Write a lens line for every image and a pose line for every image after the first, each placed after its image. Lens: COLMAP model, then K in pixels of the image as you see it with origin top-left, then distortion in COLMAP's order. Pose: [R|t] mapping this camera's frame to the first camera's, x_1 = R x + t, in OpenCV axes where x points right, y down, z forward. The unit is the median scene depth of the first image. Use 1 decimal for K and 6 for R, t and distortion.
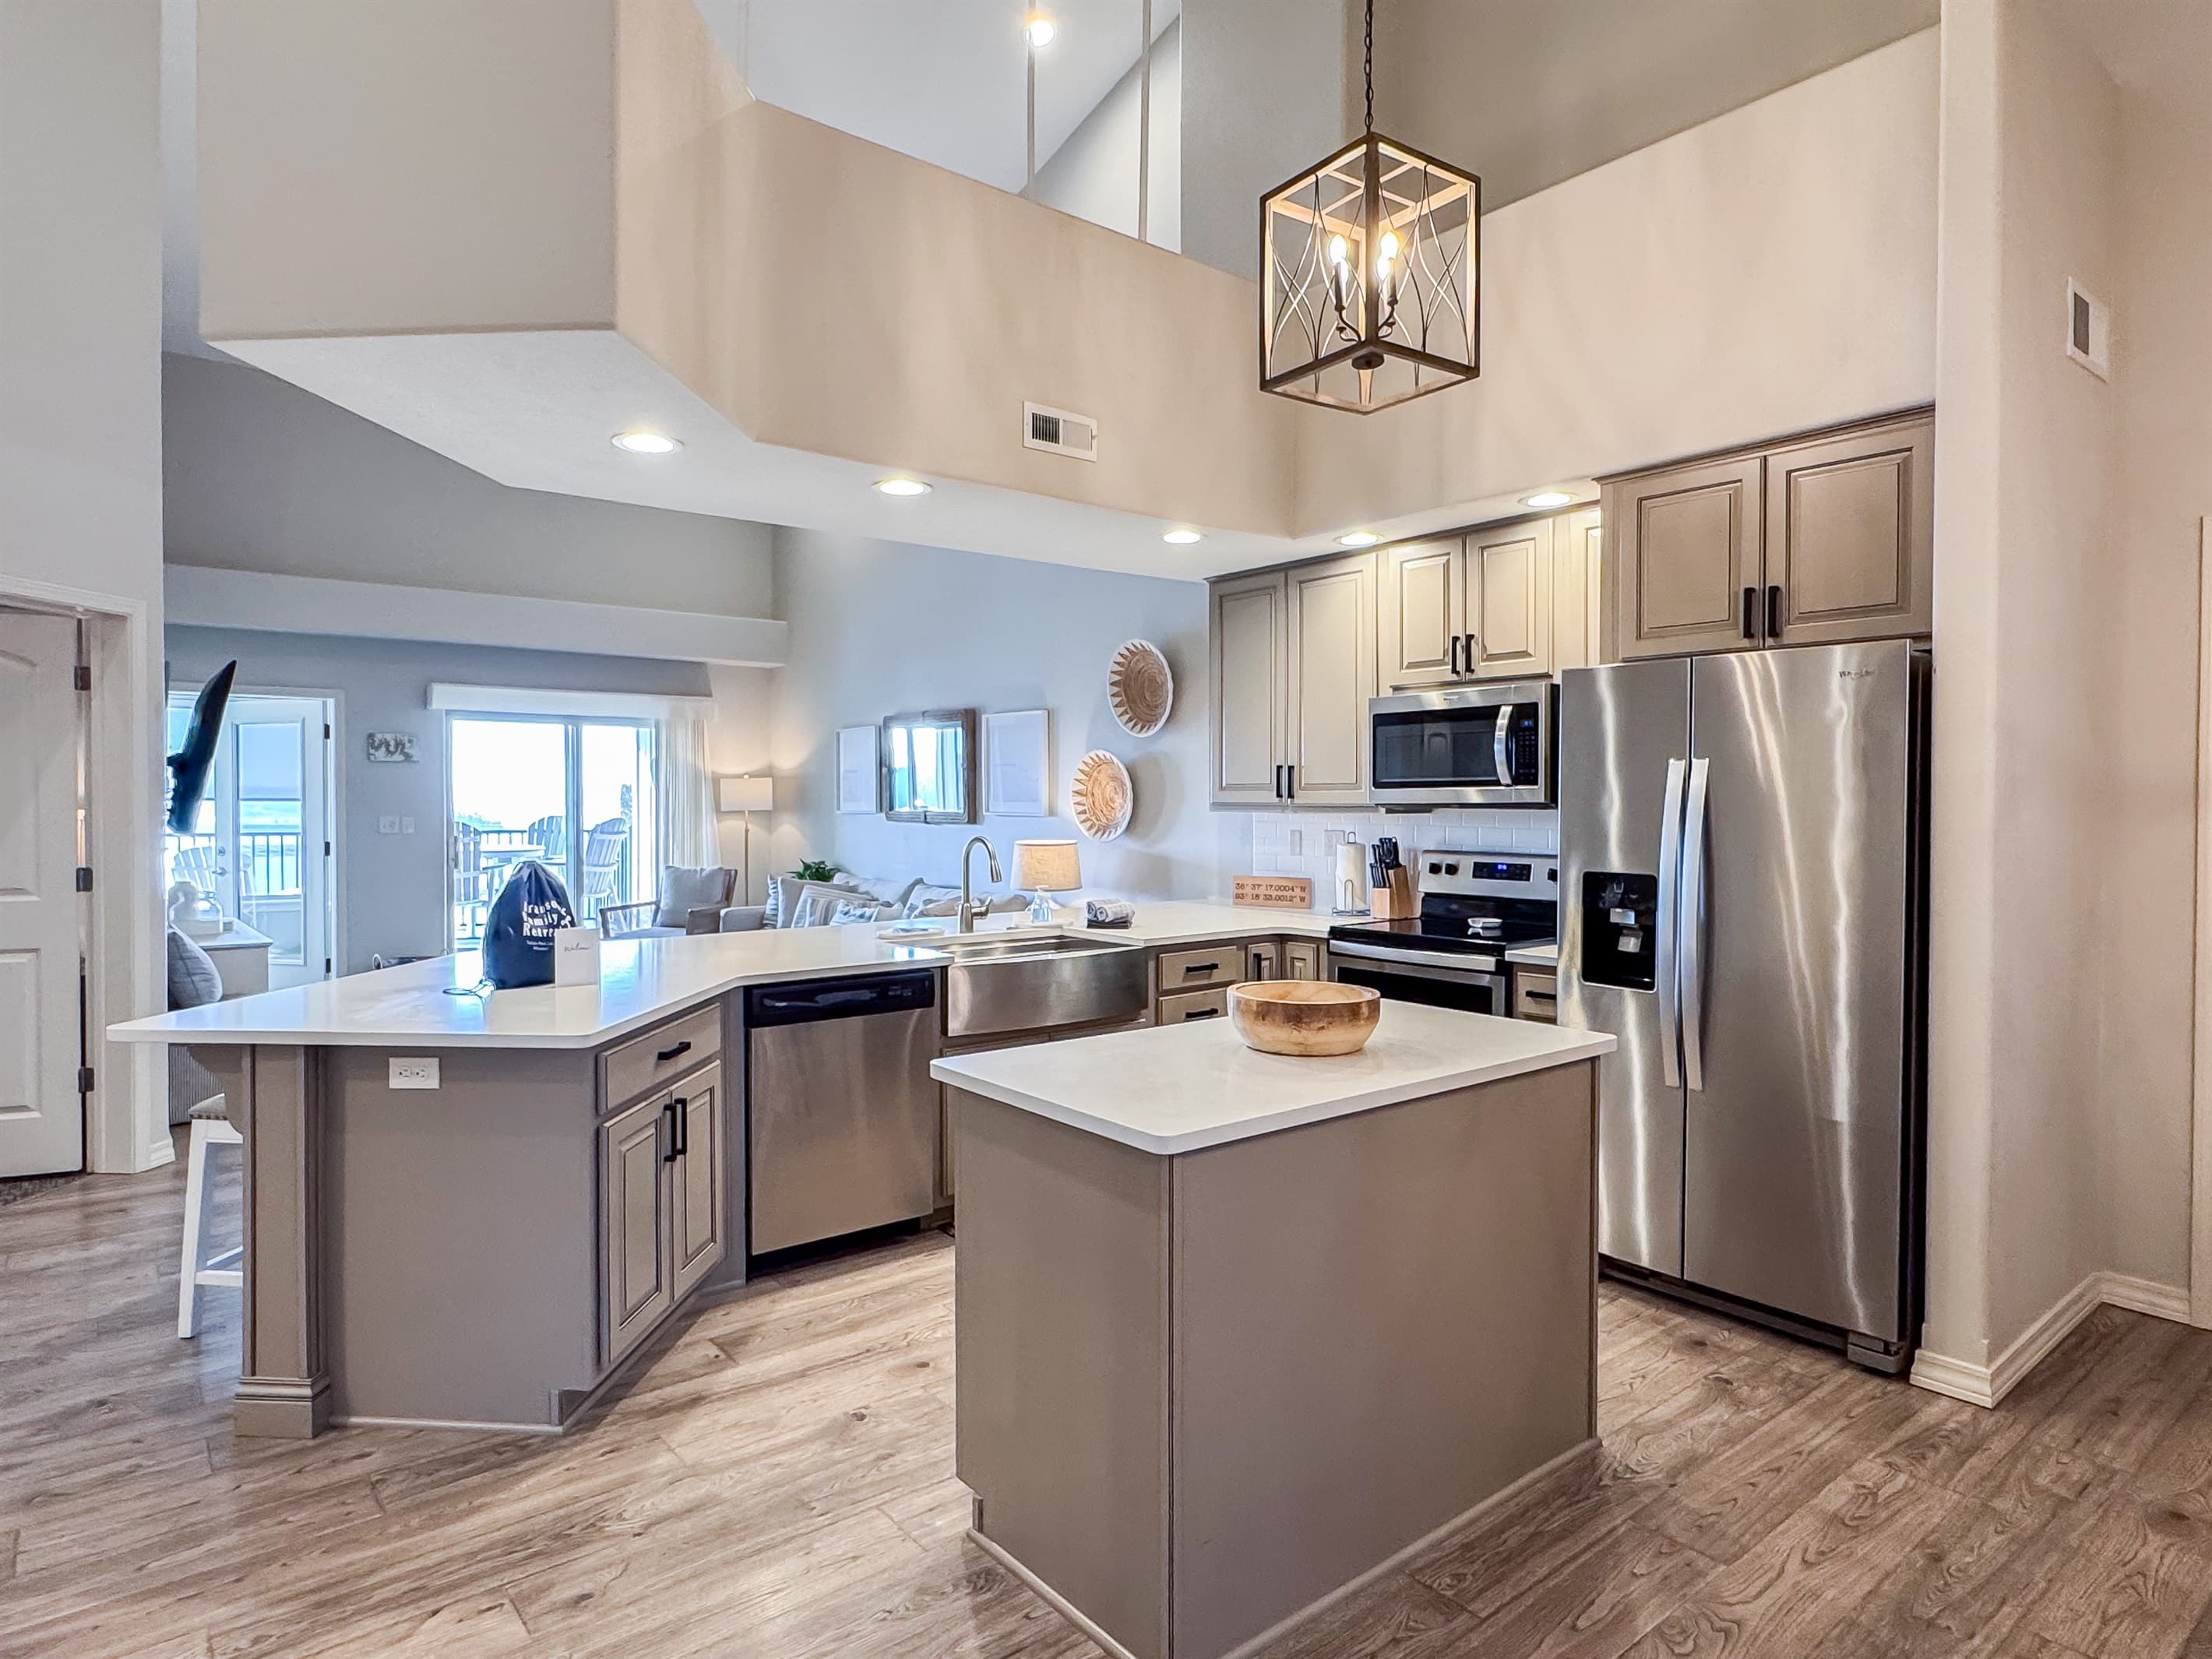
lens RADIAL K [[1270.6, 0, 1083.7], [0, 1270.6, 812.9], [0, 0, 1]] dist [0.013688, -0.004848]
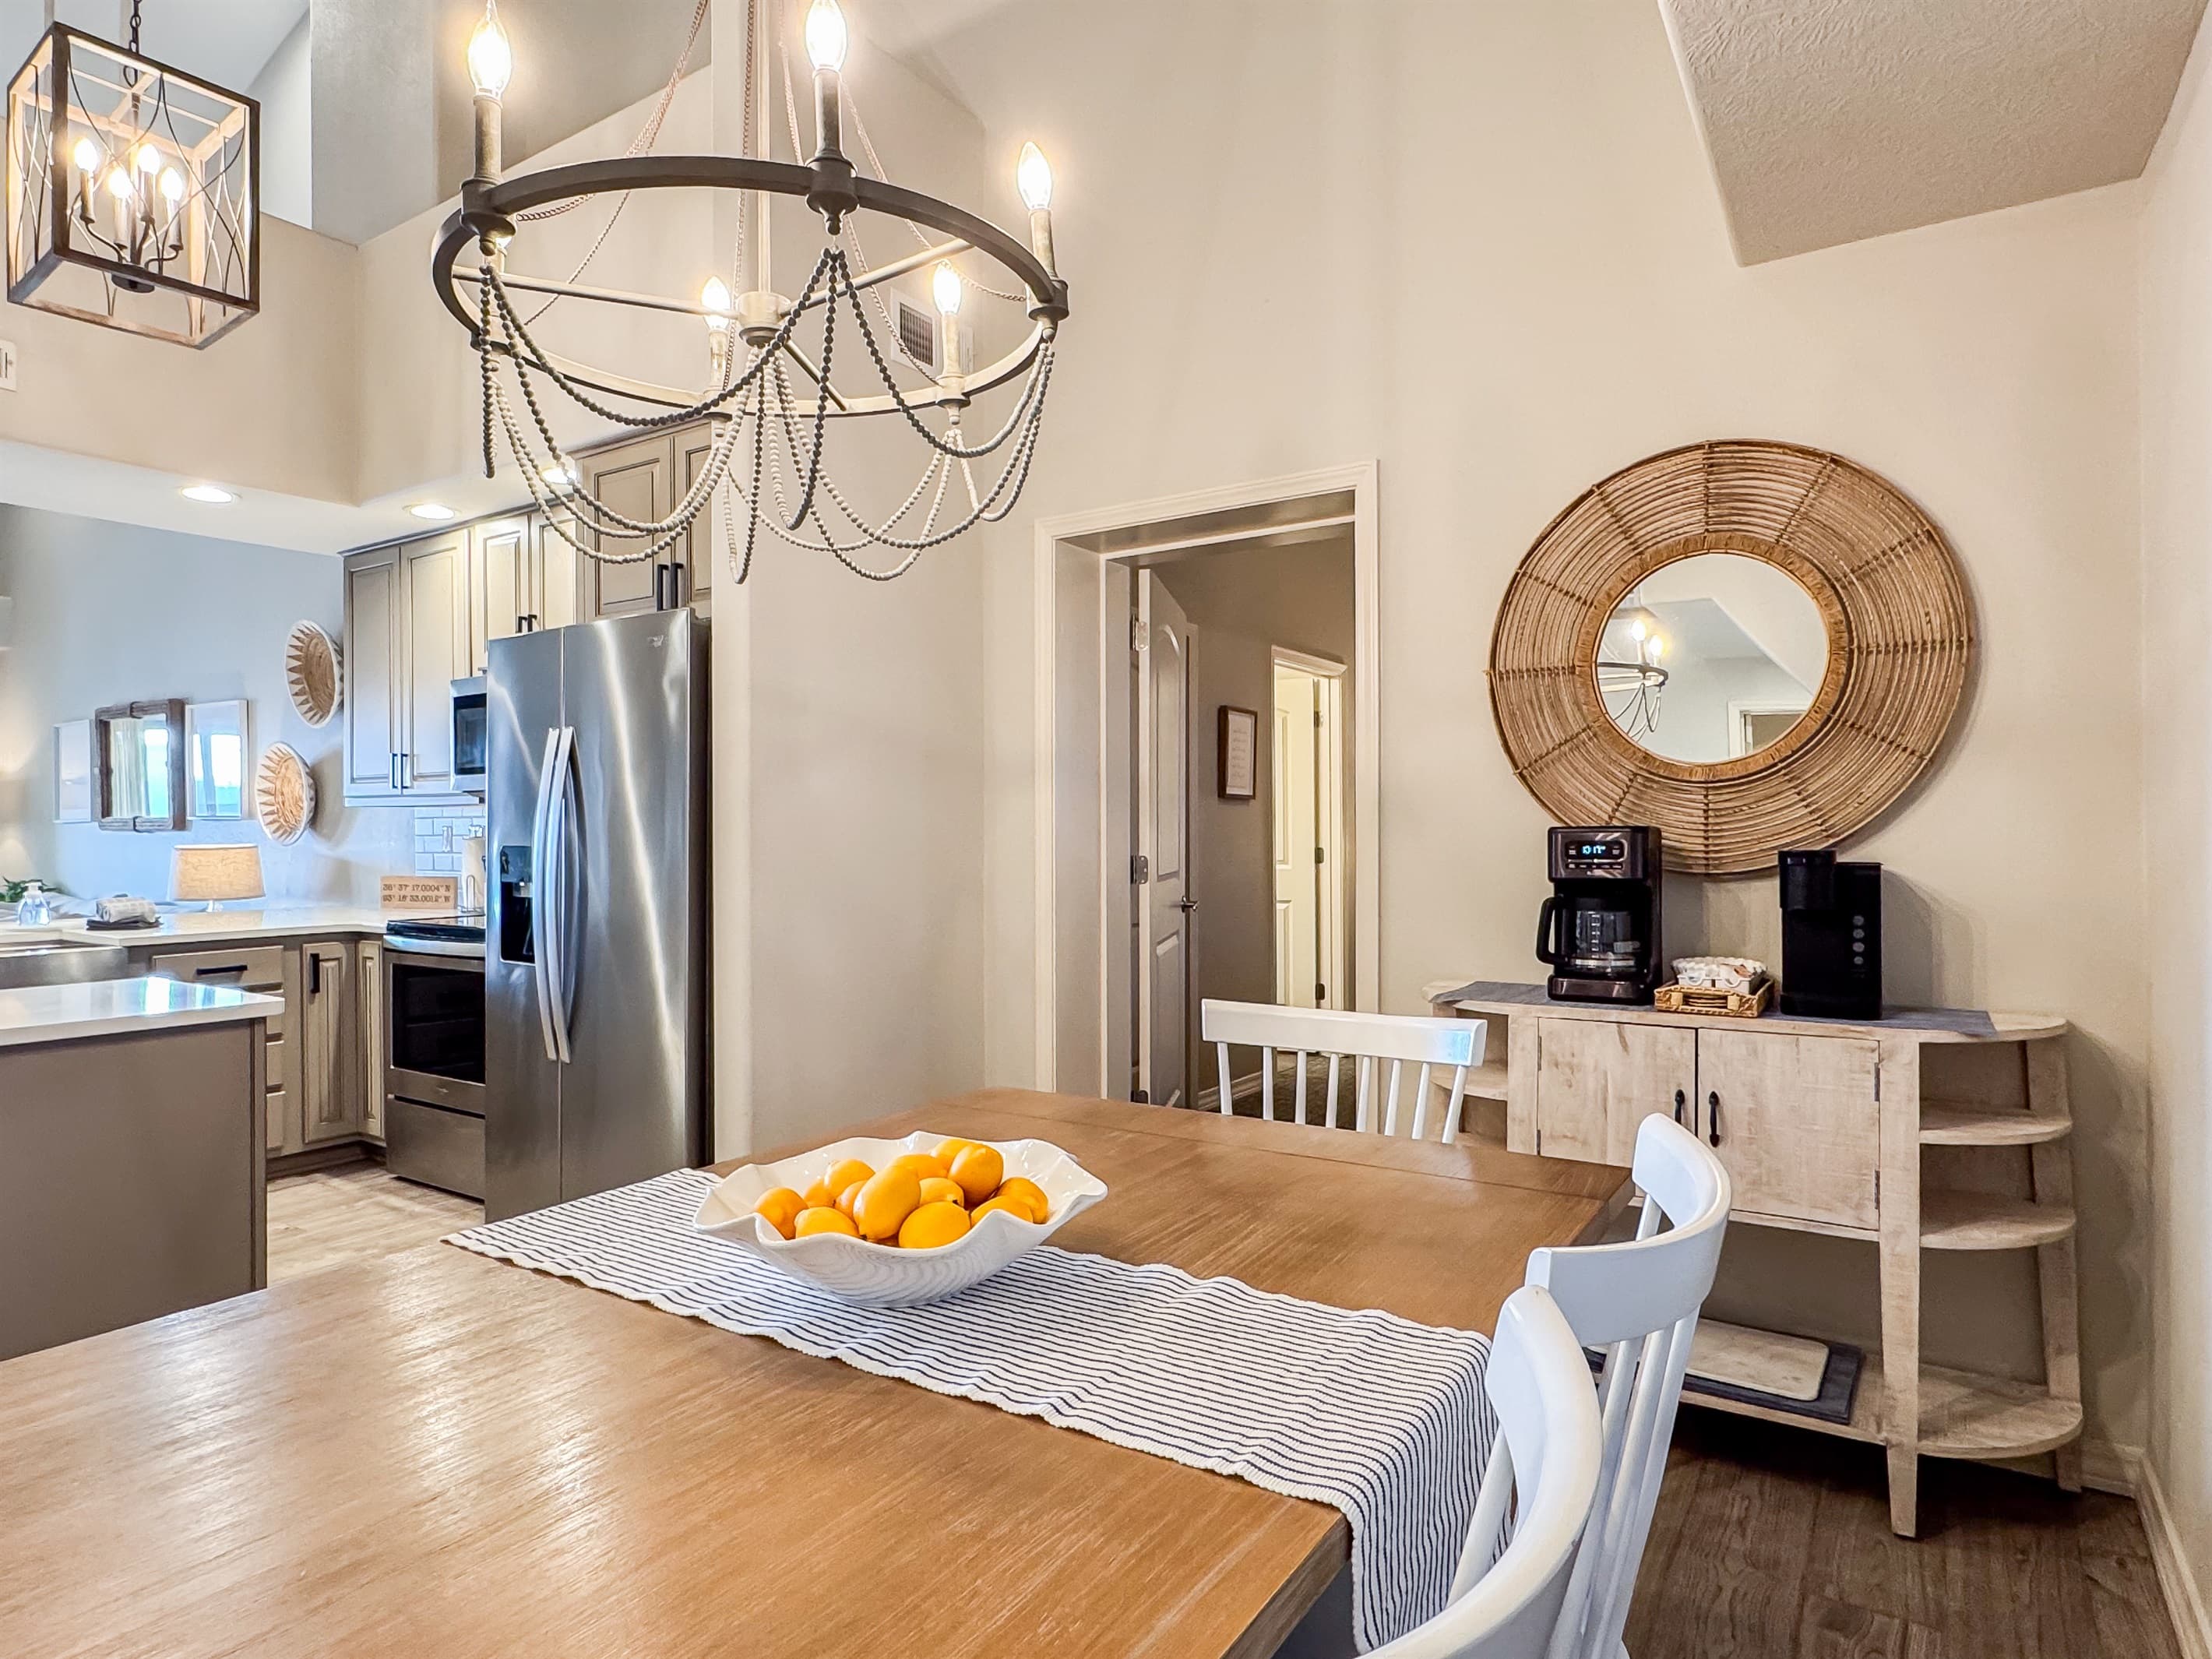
lens RADIAL K [[1270.6, 0, 1104.1], [0, 1270.6, 834.3], [0, 0, 1]] dist [0.013688, -0.004848]
pose [[0.953116, -0.002534, 0.302595, 0.400085], [0.005308, 0.999951, -0.008347, 0.034713], [-0.302559, 0.009562, 0.953083, -0.055050]]
